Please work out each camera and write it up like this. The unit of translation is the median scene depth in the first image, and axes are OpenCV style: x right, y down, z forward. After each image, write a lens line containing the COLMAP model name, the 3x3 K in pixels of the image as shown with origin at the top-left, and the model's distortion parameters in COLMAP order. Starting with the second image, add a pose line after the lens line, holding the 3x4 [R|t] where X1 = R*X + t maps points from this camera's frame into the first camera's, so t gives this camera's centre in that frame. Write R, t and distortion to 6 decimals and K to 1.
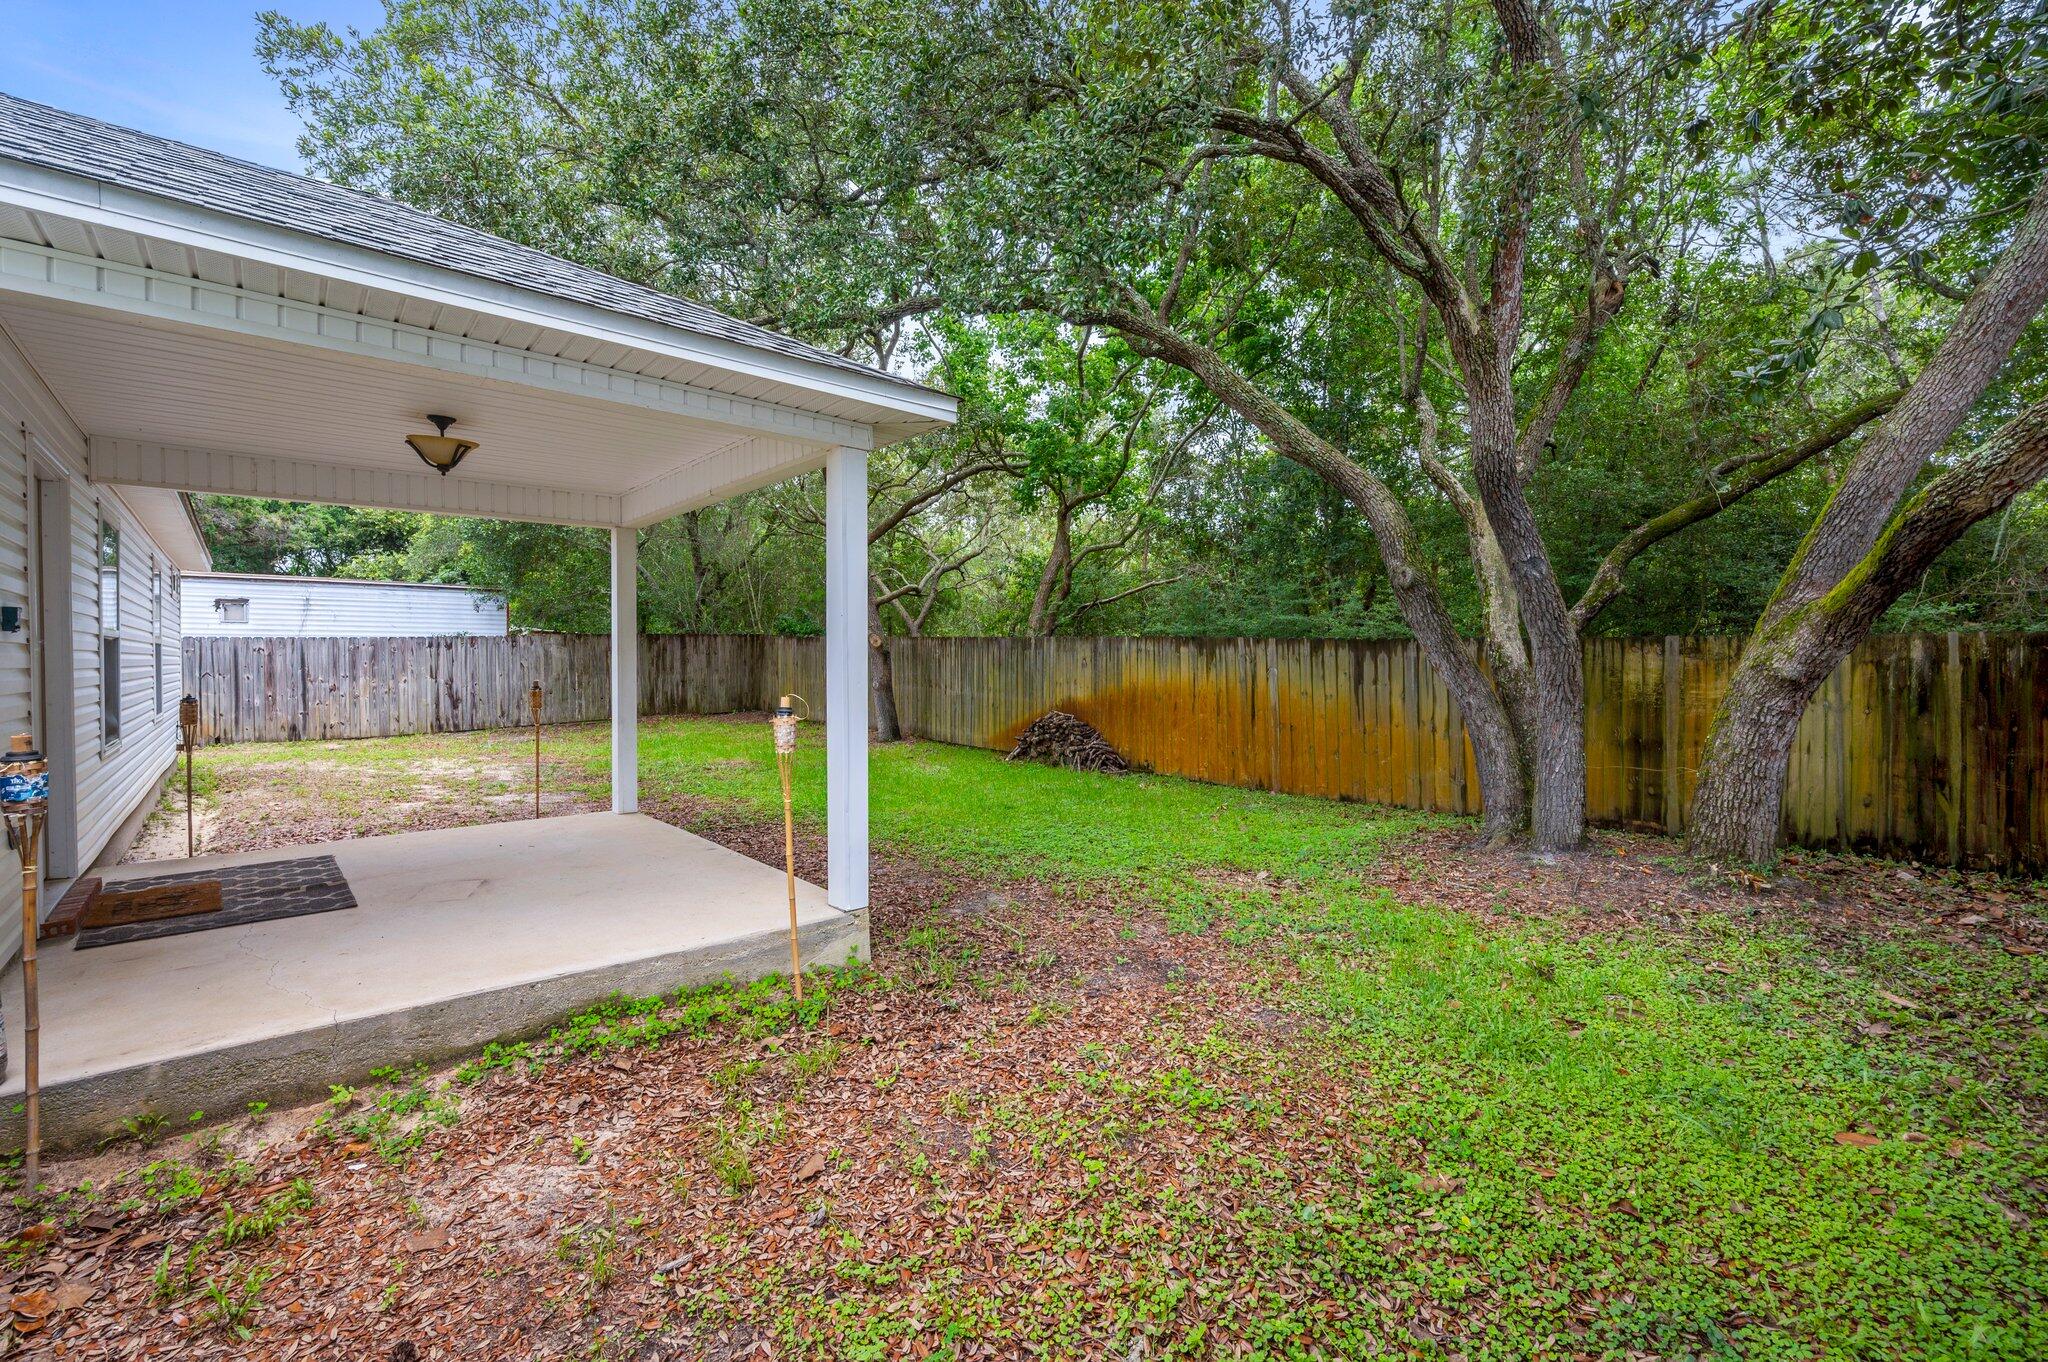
lens RADIAL K [[851.2, 0, 1051.2], [0, 851.2, 668.8], [0, 0, 1]] dist [-0.000977, -0.000041]
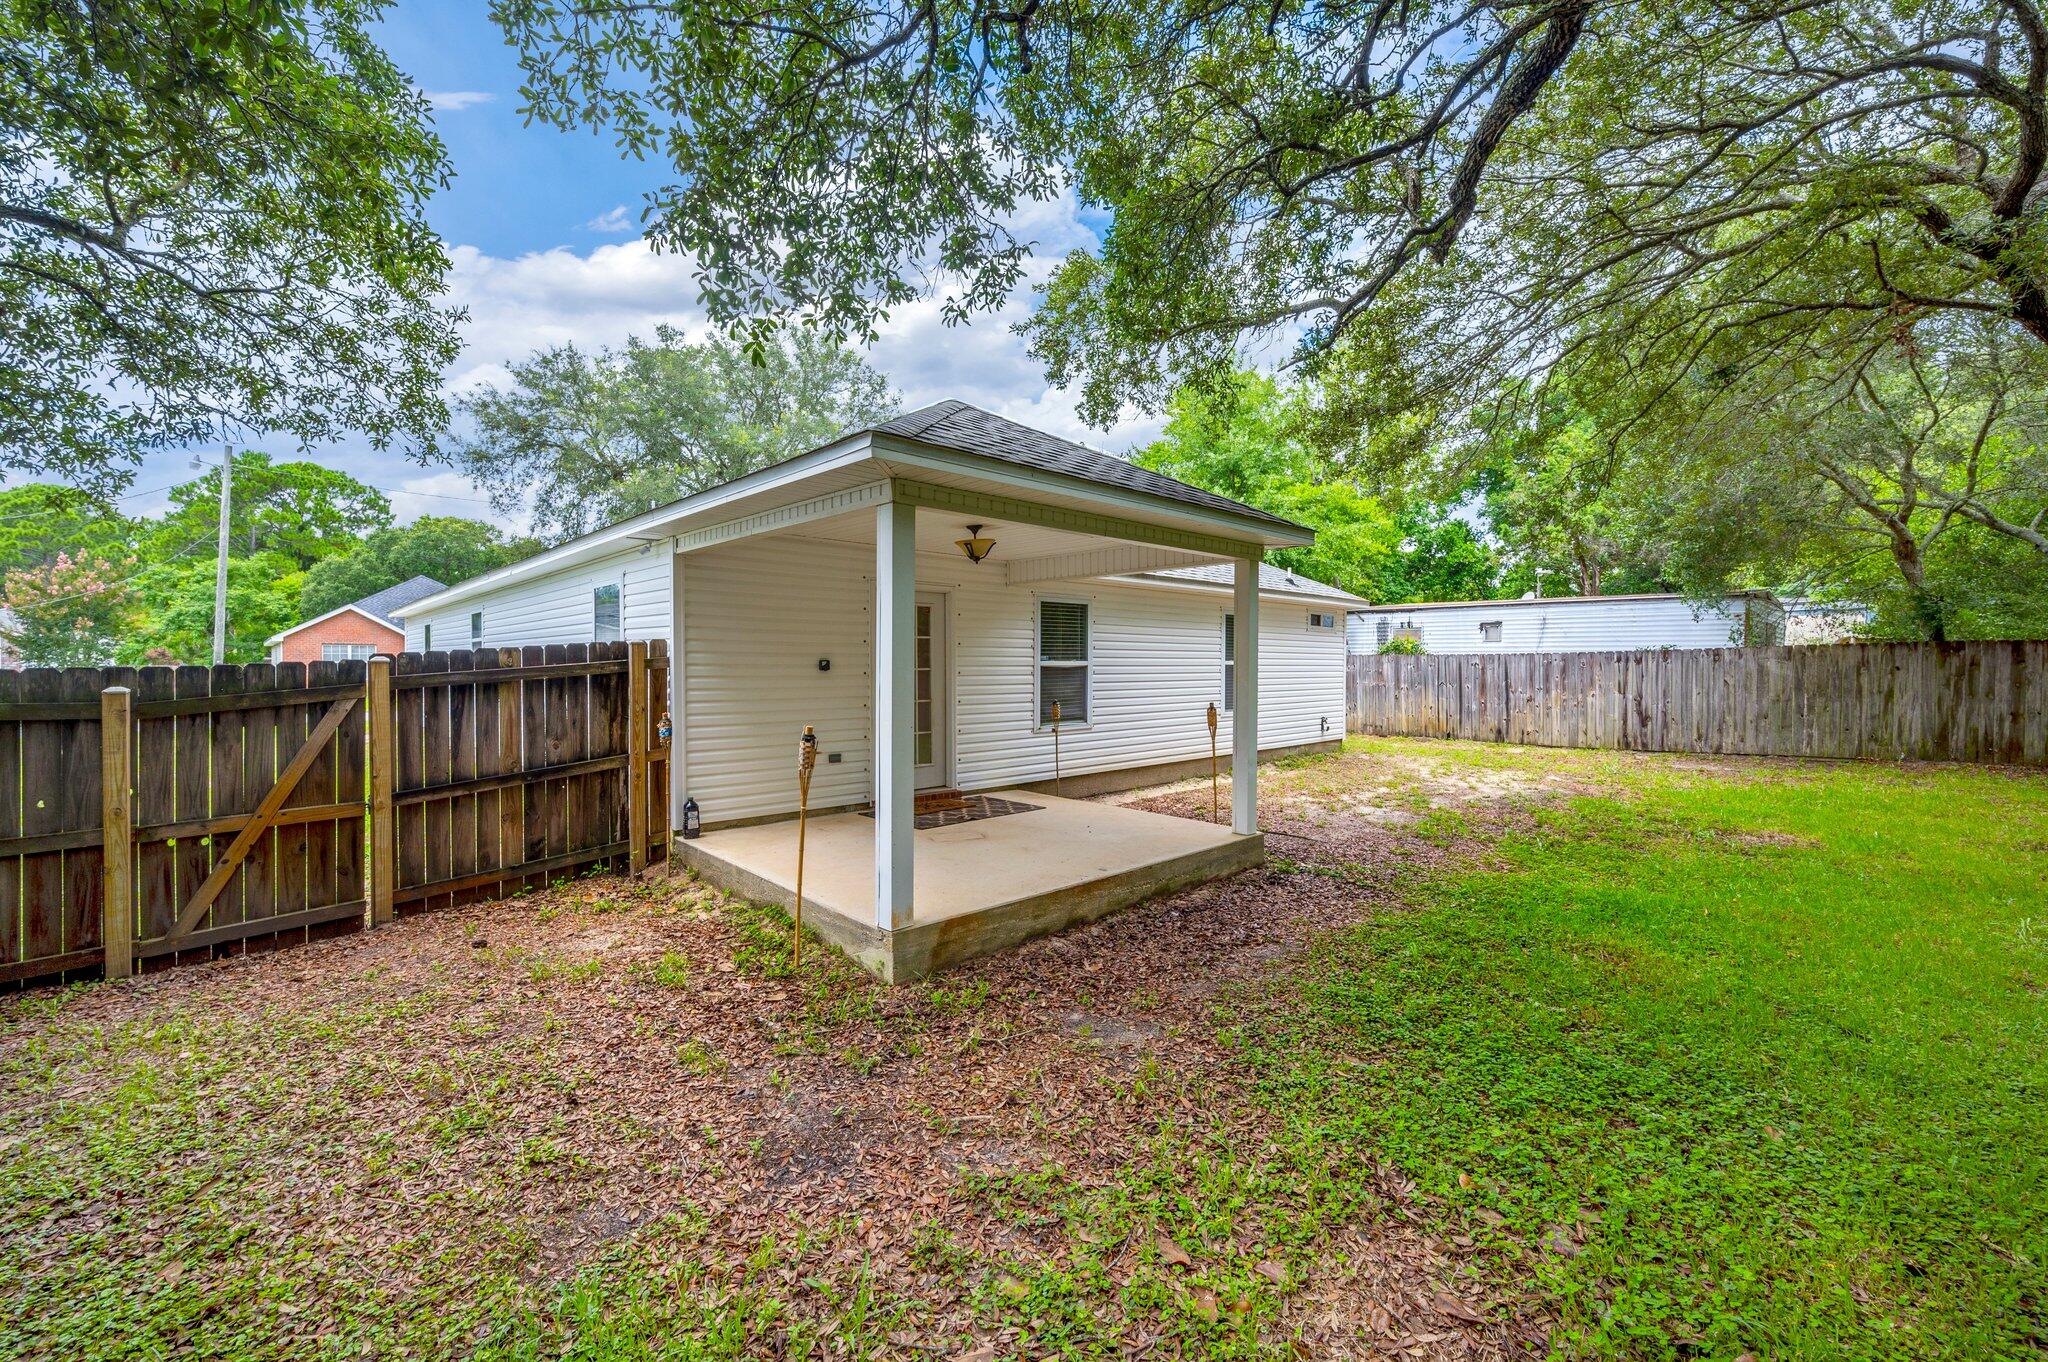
lens RADIAL K [[828.4, 0, 1025.6], [0, 828.4, 672.8], [0, 0, 1]] dist [-0.002804, -0.000083]
pose [[0.005357, 0.016991, -0.999841, 0.226498], [-0.016788, 0.999716, 0.016899, -0.017918], [0.999845, 0.016694, 0.005640, 0.321903]]
